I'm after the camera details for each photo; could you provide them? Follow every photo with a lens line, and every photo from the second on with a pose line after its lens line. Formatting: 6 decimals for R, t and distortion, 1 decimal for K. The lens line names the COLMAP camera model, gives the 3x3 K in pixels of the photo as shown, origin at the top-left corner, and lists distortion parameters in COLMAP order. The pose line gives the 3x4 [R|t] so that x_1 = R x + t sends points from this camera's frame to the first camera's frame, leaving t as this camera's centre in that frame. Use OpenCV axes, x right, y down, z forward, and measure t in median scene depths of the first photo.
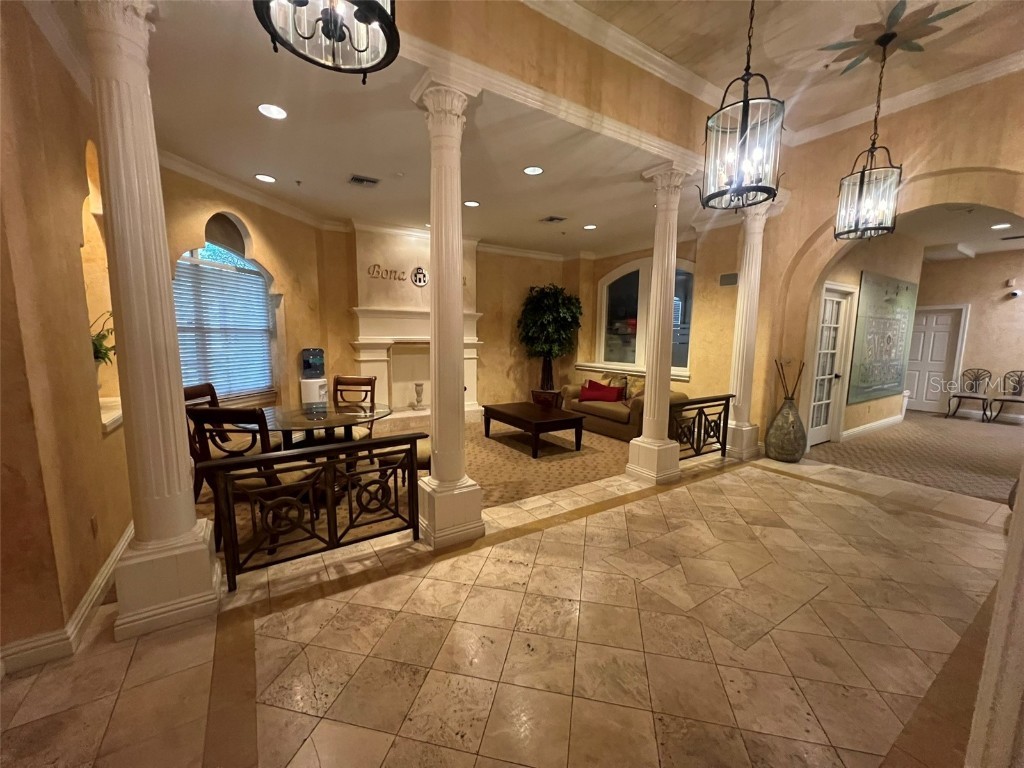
lens RADIAL K [[407.9, 0, 512.0], [0, 407.9, 386.2], [0, 0, 1]] dist [-0.000201, 0.000009]
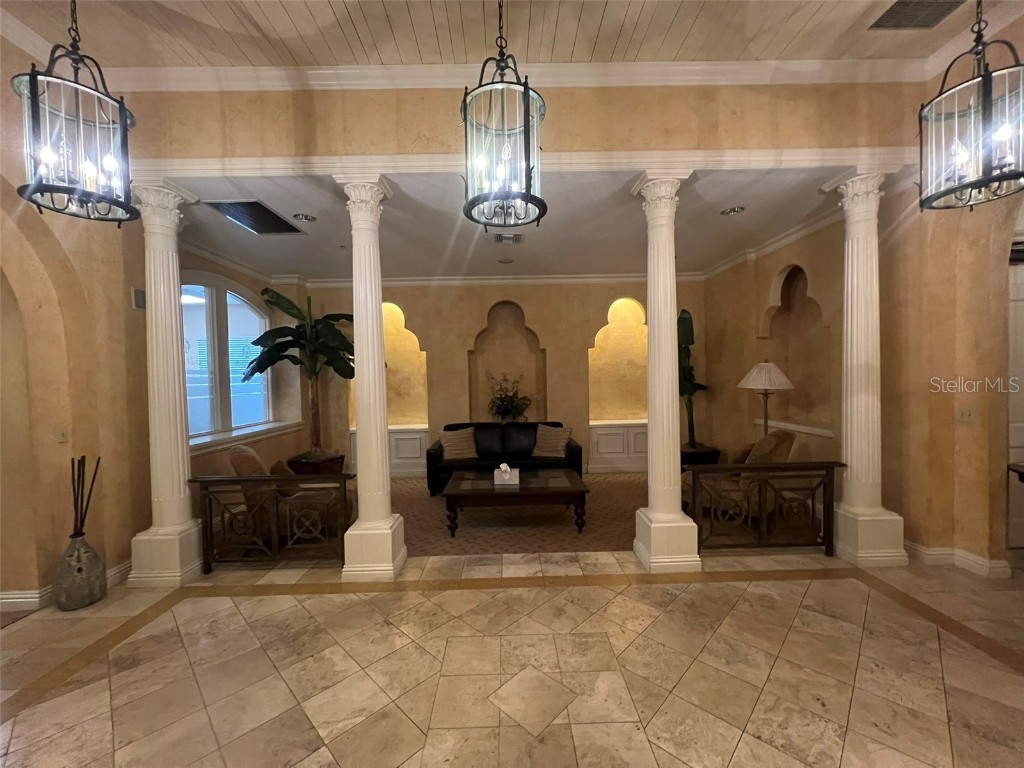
lens RADIAL K [[407.9, 0, 511.2], [0, 407.9, 386.4], [0, 0, 1]] dist [-0.000201, 0.000009]
pose [[-0.848609, -0.001234, 0.529019, 0.139233], [0.079444, 0.988360, 0.129742, -0.253156], [-0.523022, 0.152128, -0.838633, 1.857981]]
